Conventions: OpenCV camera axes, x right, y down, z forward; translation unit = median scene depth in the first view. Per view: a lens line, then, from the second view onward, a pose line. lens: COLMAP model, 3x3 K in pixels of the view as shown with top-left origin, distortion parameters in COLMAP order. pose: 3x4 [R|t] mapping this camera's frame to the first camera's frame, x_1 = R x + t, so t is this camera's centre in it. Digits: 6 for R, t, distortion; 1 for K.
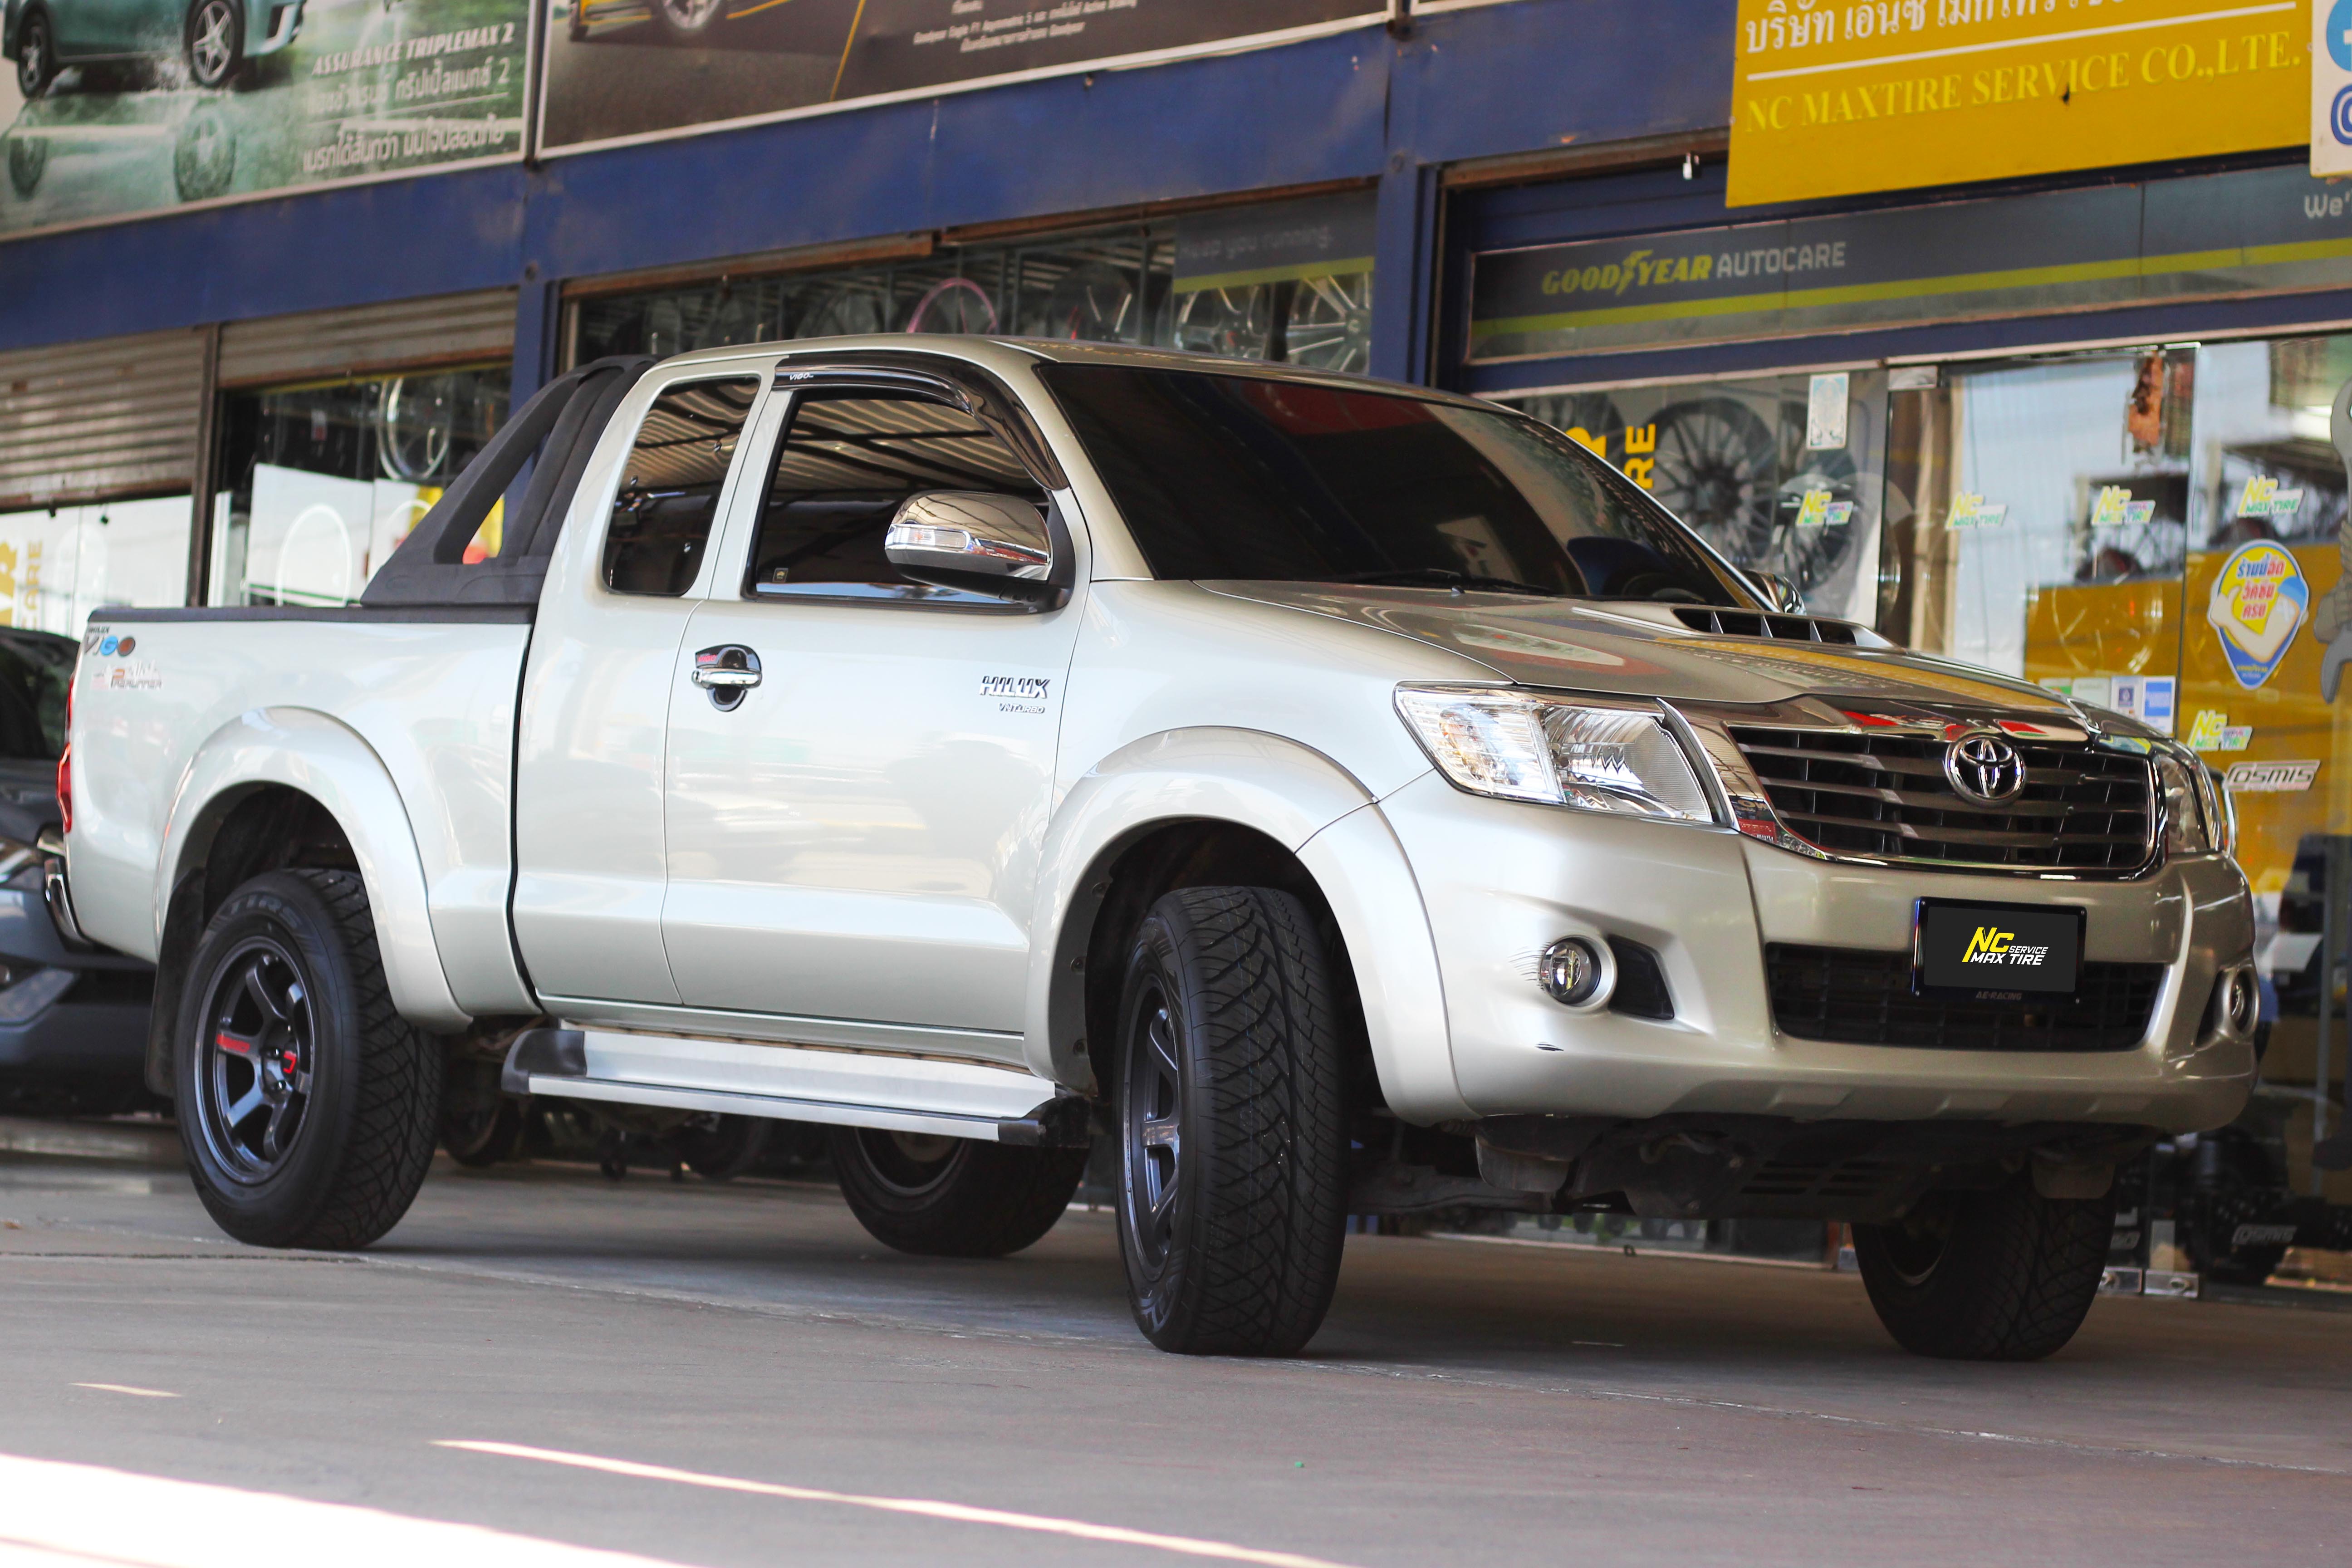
lens RADIAL K [[6646.8, 0, 1092.5], [0, 6646.8, 790.3], [0, 0, 1]] dist [-0.038932, -0.341905]
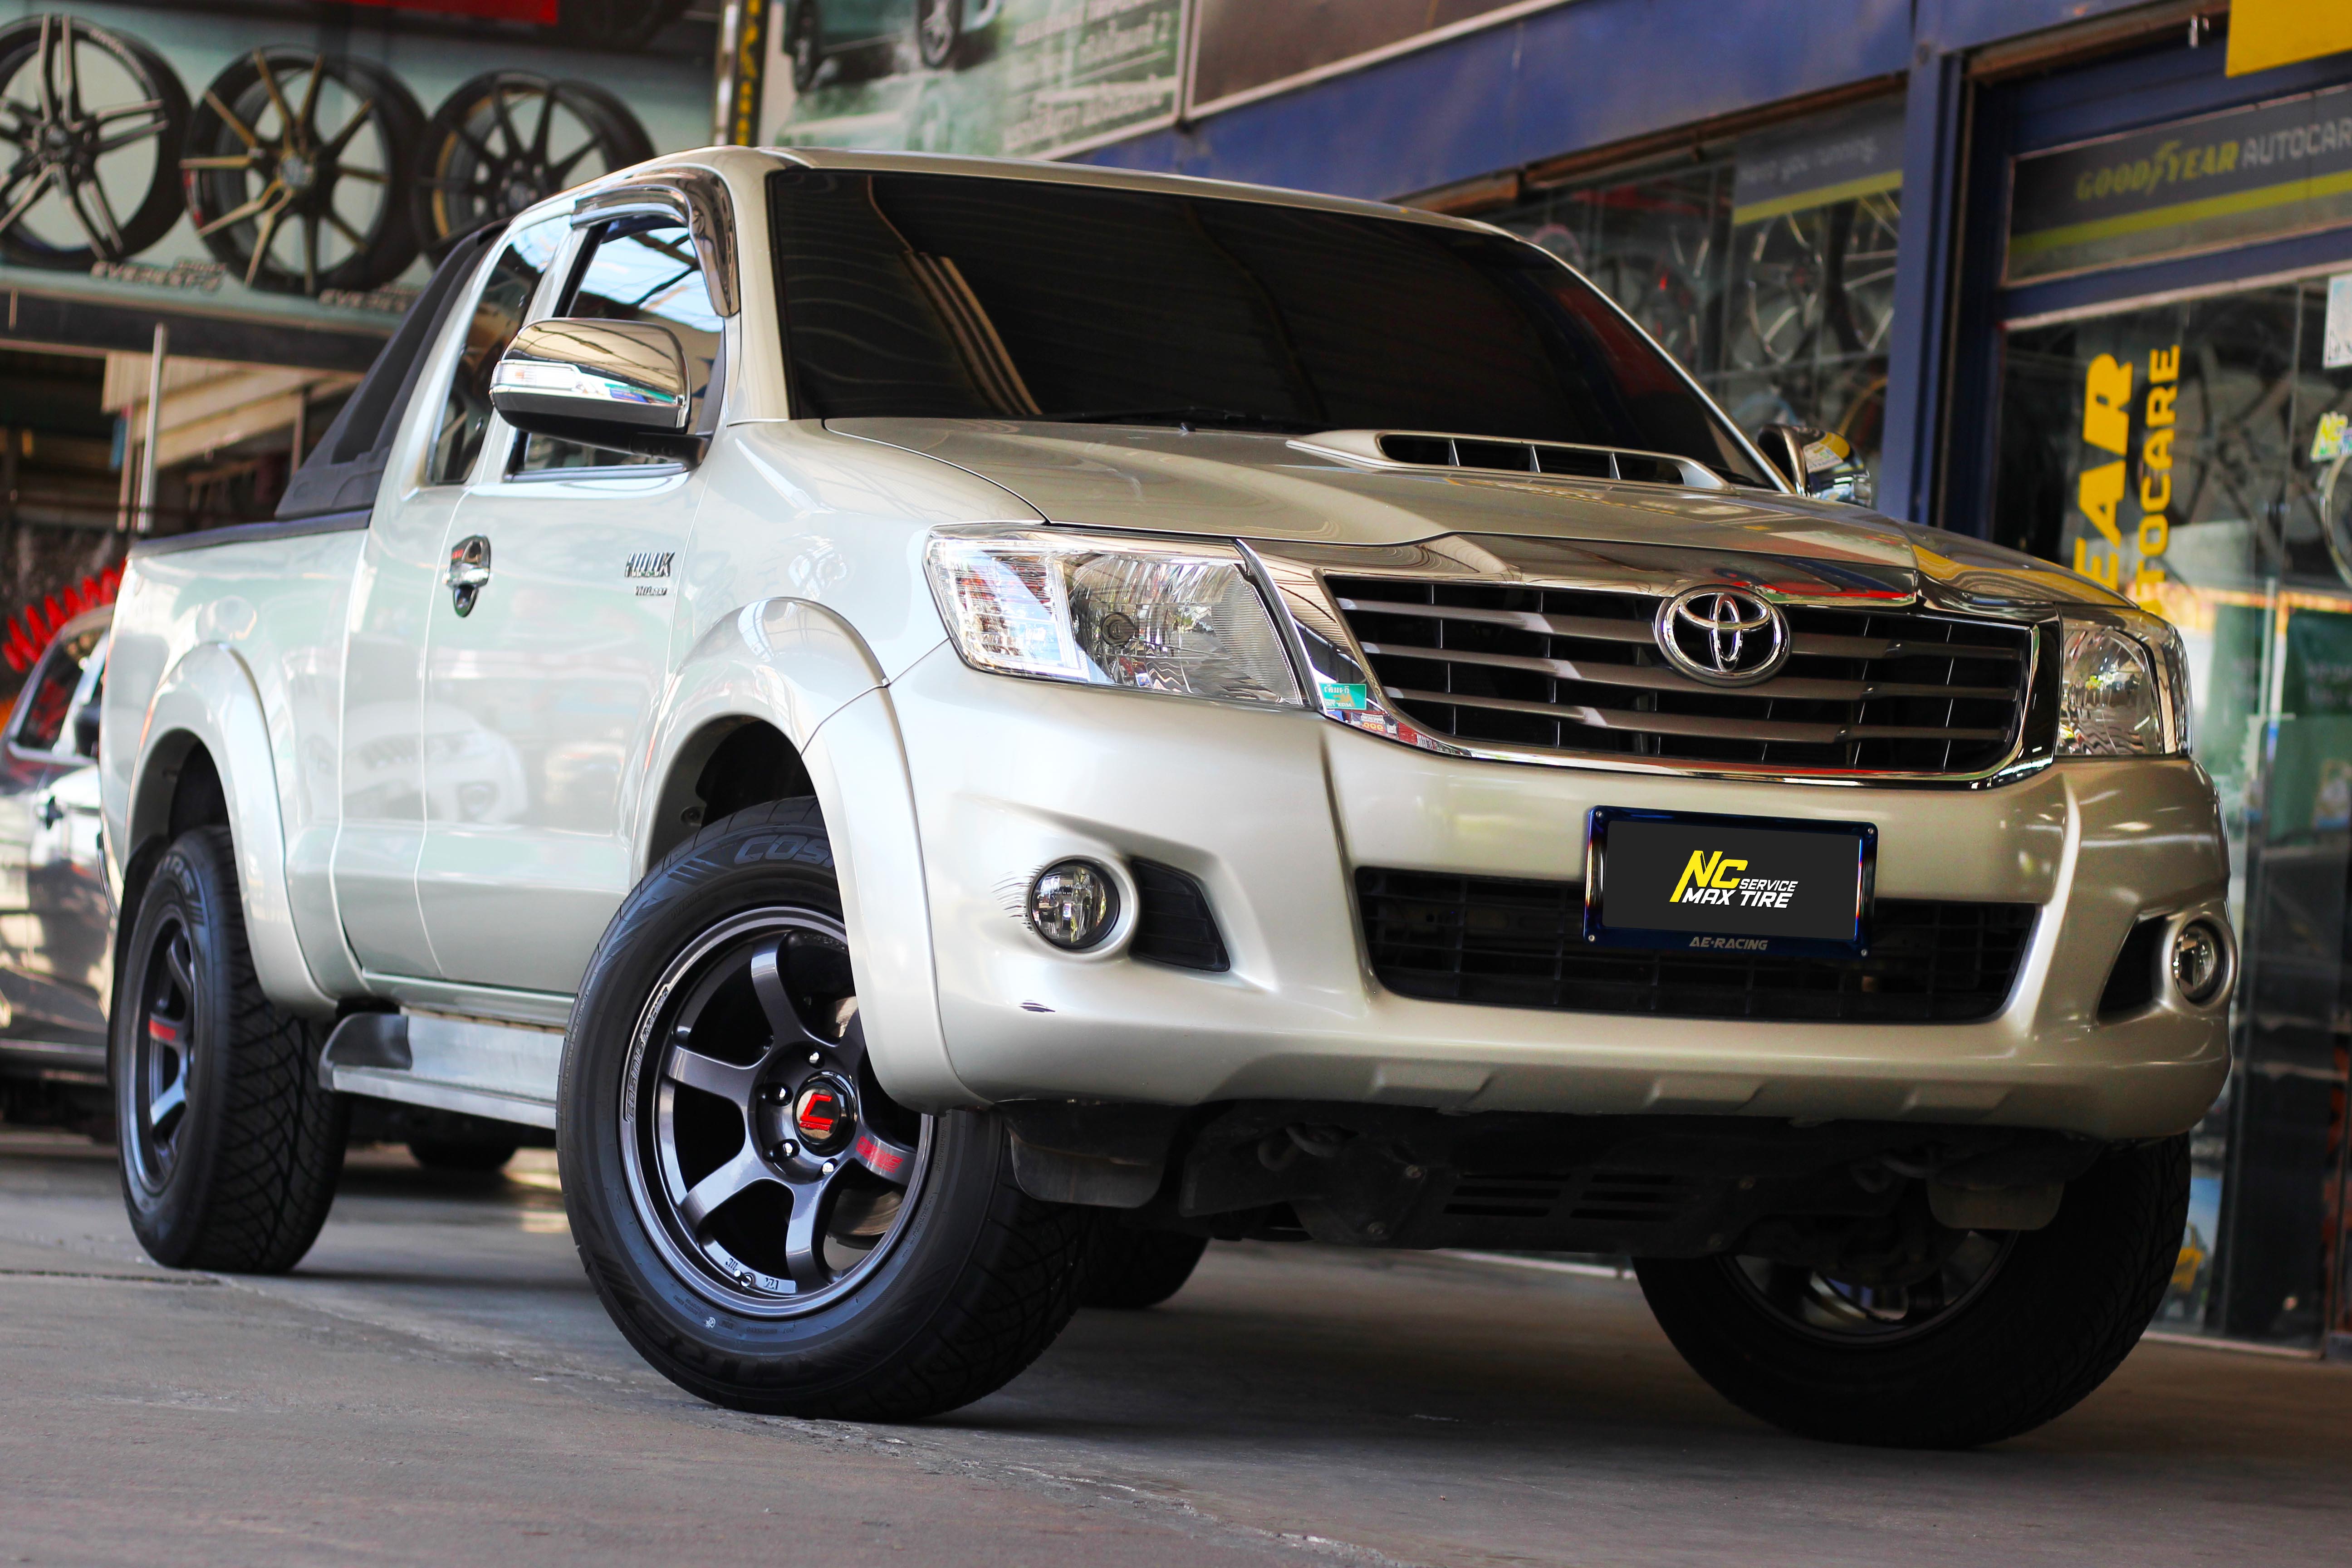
lens RADIAL K [[6202.2, 0, 1176.0], [0, 6202.2, 784.0], [0, 0, 1]] dist [0.026973, -0.893473]
pose [[0.968020, 0.003155, -0.250852, 0.161281], [-0.008642, 0.999747, -0.020777, 0.017906], [0.250723, 0.022280, 0.967802, 0.214576]]
